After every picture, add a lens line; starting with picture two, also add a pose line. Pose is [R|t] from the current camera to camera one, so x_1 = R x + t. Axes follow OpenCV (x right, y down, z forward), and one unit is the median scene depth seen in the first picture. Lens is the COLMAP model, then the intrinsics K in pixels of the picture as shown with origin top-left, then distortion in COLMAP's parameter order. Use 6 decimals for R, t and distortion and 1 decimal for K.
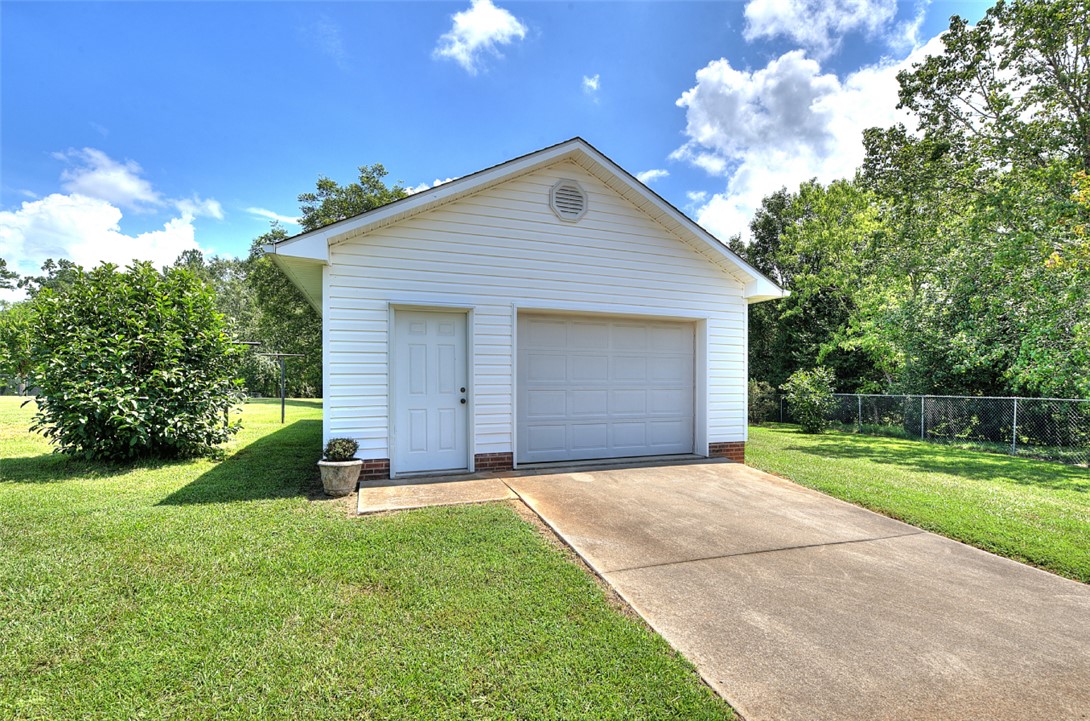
lens RADIAL K [[485.0, 0, 553.6], [0, 485.0, 371.2], [0, 0, 1]] dist [-0.003721, 0.002785]
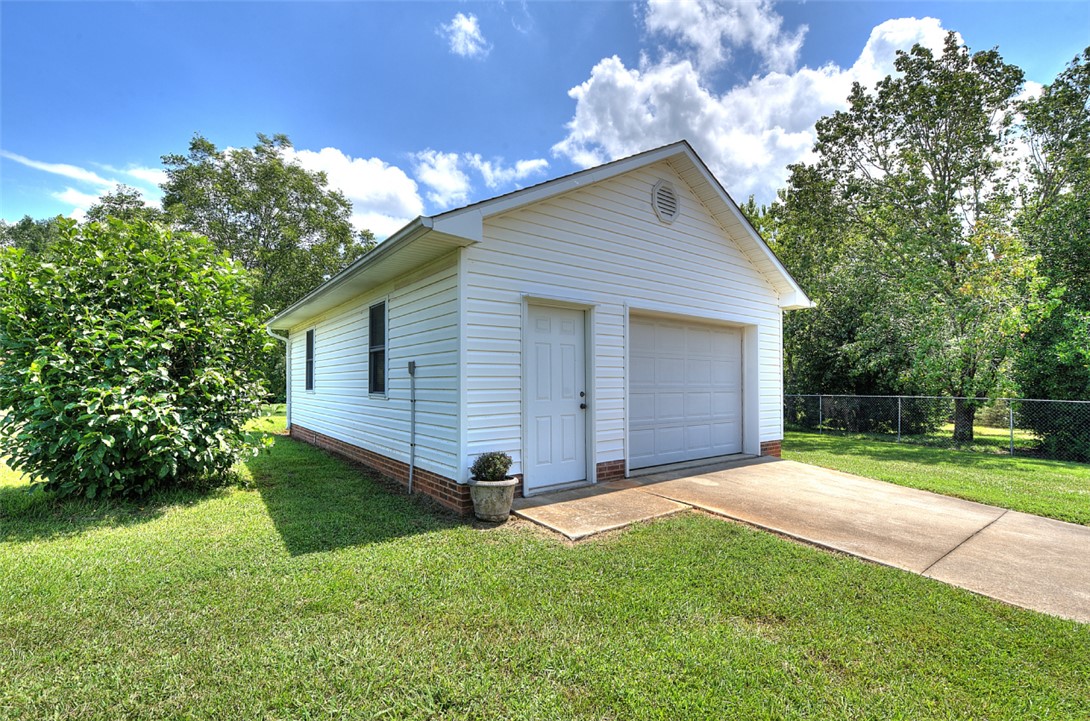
lens RADIAL K [[485.0, 0, 550.0], [0, 485.0, 363.0], [0, 0, 1]] dist [-0.003721, 0.002785]
pose [[0.954795, 0.011142, 0.297058, -0.523086], [-0.004932, 0.999754, -0.021646, -0.000146], [-0.297226, 0.019203, 0.954614, 0.140846]]
